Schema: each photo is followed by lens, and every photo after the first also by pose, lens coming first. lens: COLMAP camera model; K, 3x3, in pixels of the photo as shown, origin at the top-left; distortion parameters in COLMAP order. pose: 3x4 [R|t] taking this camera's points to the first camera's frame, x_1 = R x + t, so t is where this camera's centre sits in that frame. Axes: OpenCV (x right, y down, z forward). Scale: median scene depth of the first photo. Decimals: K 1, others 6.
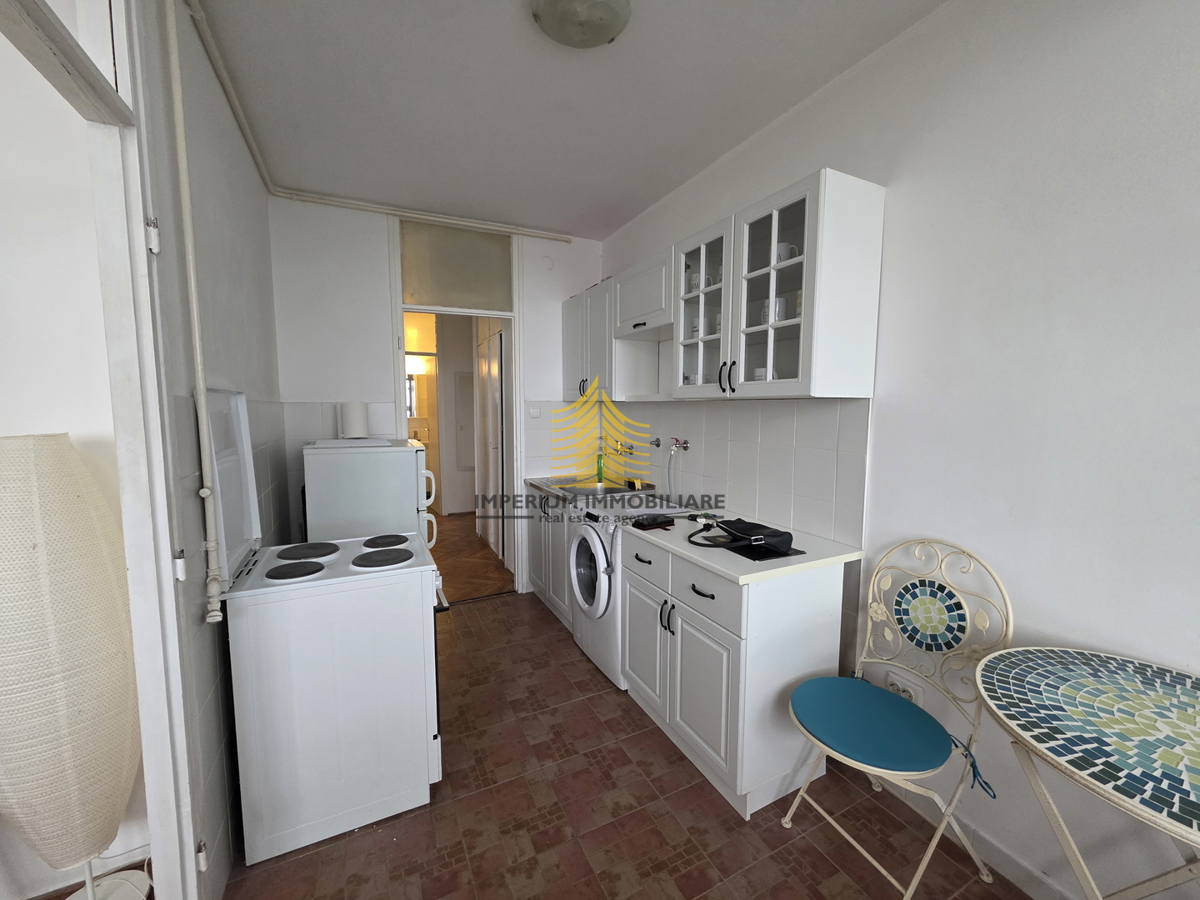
lens RADIAL K [[477.3, 0, 601.2], [0, 477.3, 453.6], [0, 0, 1]] dist [0.001674, 0.001873]
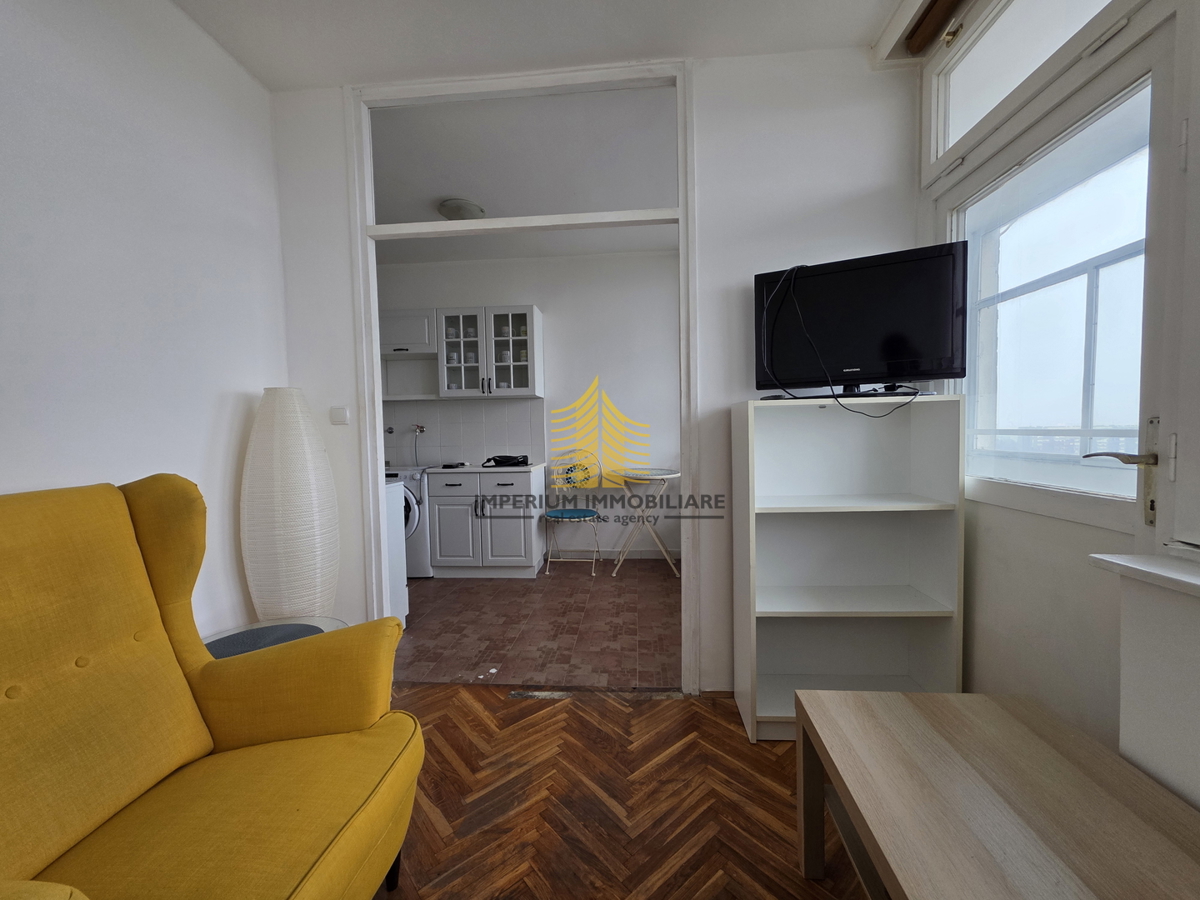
lens RADIAL K [[477.3, 0, 604.6], [0, 477.3, 451.0], [0, 0, 1]] dist [0.001674, 0.001873]
pose [[0.520470, -0.050290, 0.852398, -1.249818], [0.102663, 0.994708, -0.004000, 0.177335], [-0.847686, 0.089591, 0.522879, -0.459342]]
